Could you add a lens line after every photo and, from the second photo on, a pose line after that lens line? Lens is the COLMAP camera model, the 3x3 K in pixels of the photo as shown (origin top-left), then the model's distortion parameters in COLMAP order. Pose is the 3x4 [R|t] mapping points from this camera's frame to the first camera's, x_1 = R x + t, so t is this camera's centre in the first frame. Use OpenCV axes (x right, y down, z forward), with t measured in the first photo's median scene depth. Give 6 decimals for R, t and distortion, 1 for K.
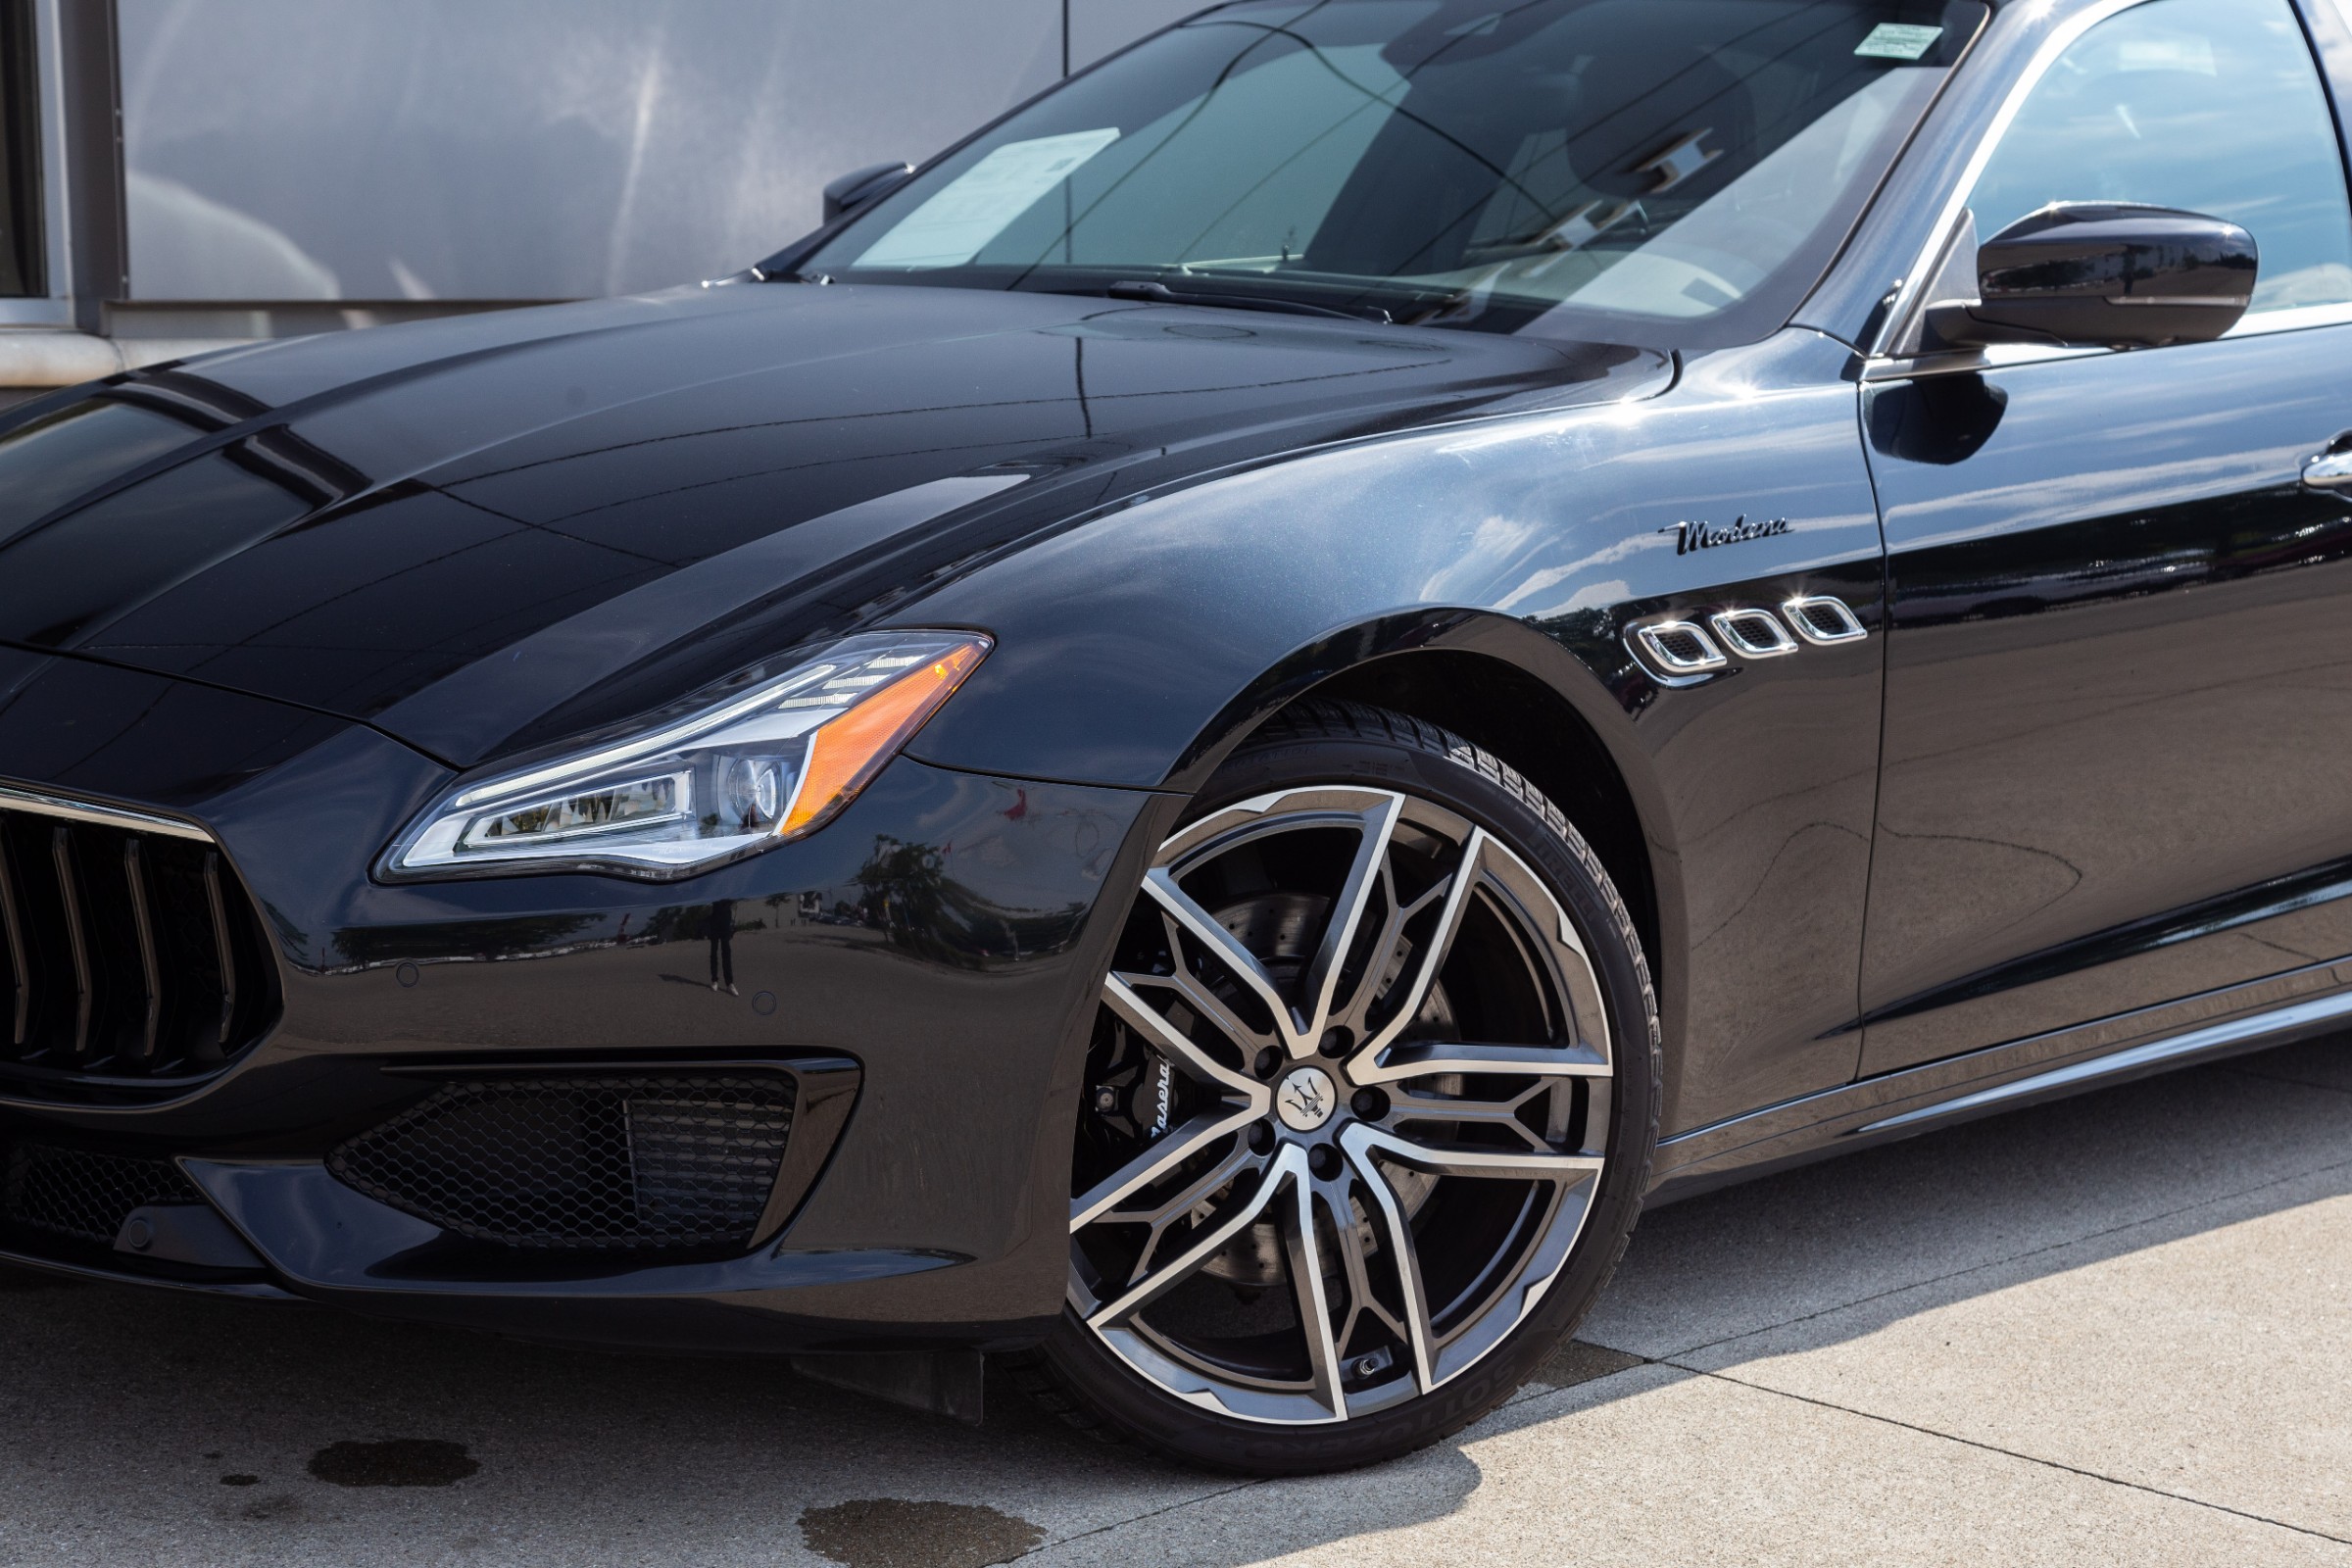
lens RADIAL K [[4729.4, 0, 1180.4], [0, 4729.4, 836.8], [0, 0, 1]] dist [0.264697, 0.182989]
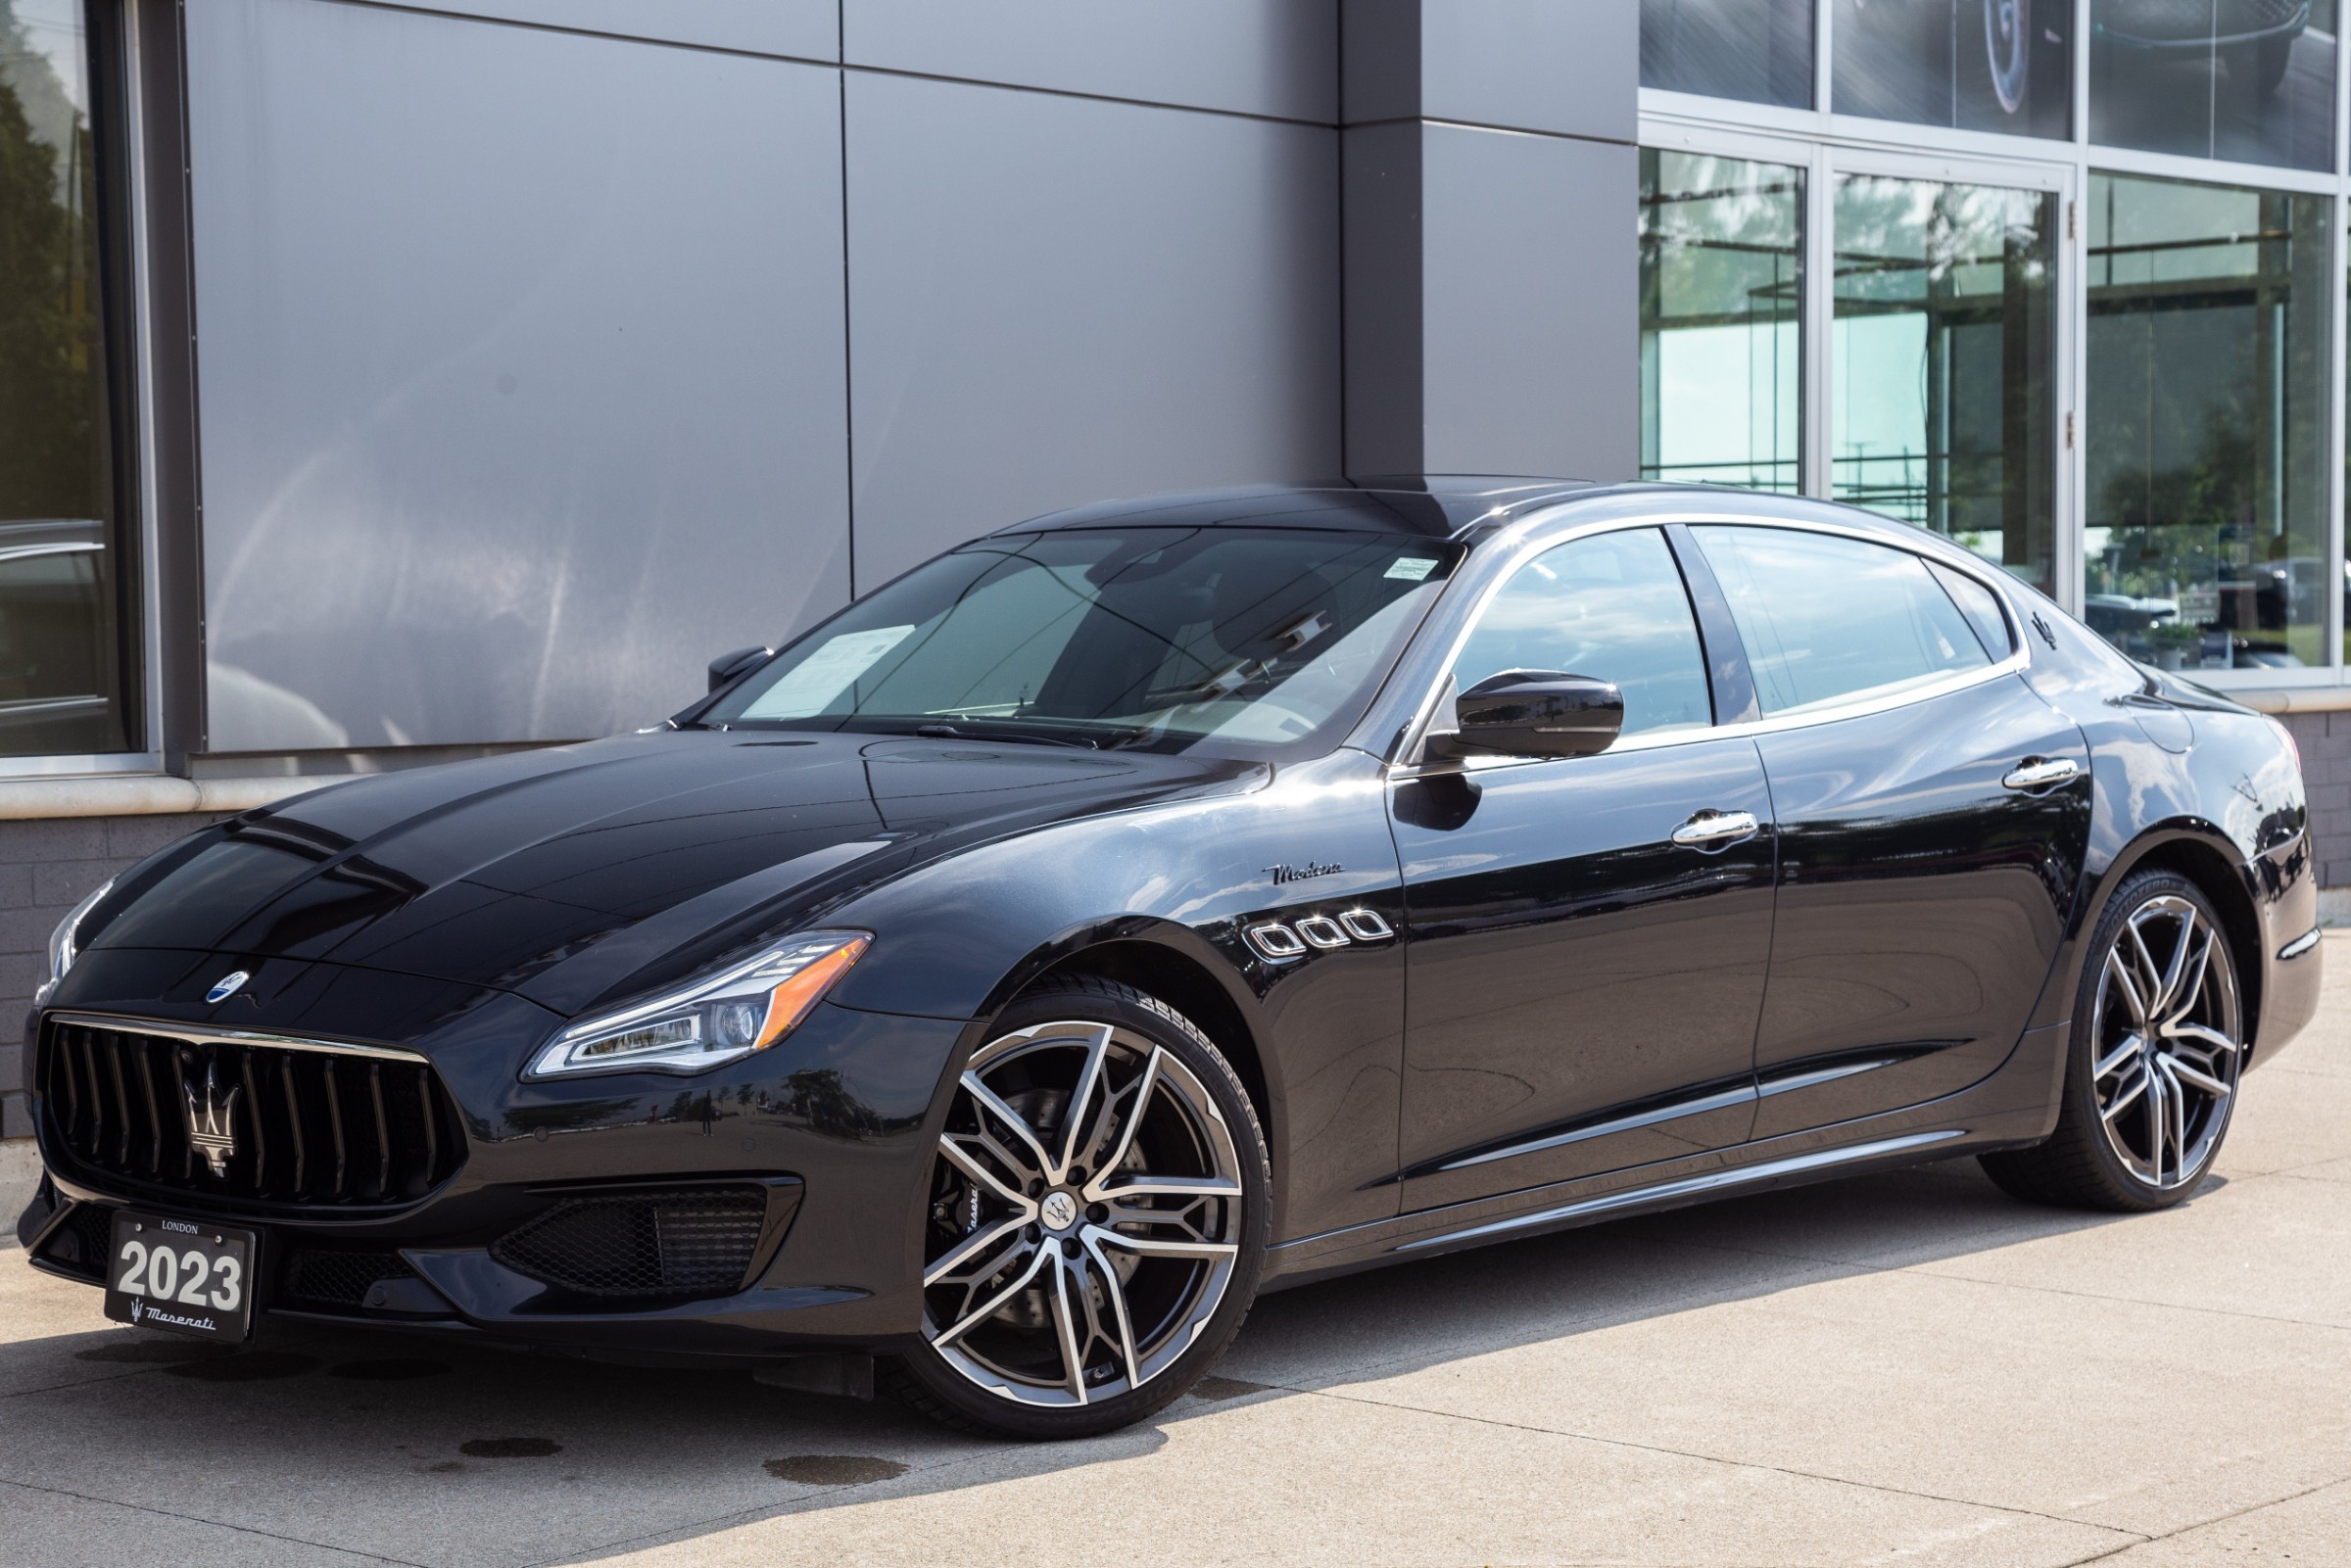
lens RADIAL K [[4726.9, 0, 1179.9], [0, 4726.9, 836.8], [0, 0, 1]] dist [0.264697, 0.182989]
pose [[0.997837, -0.020450, 0.062467, -0.032305], [0.025835, 0.995903, -0.086663, 0.069168], [-0.060439, 0.088089, 0.994277, -0.670994]]
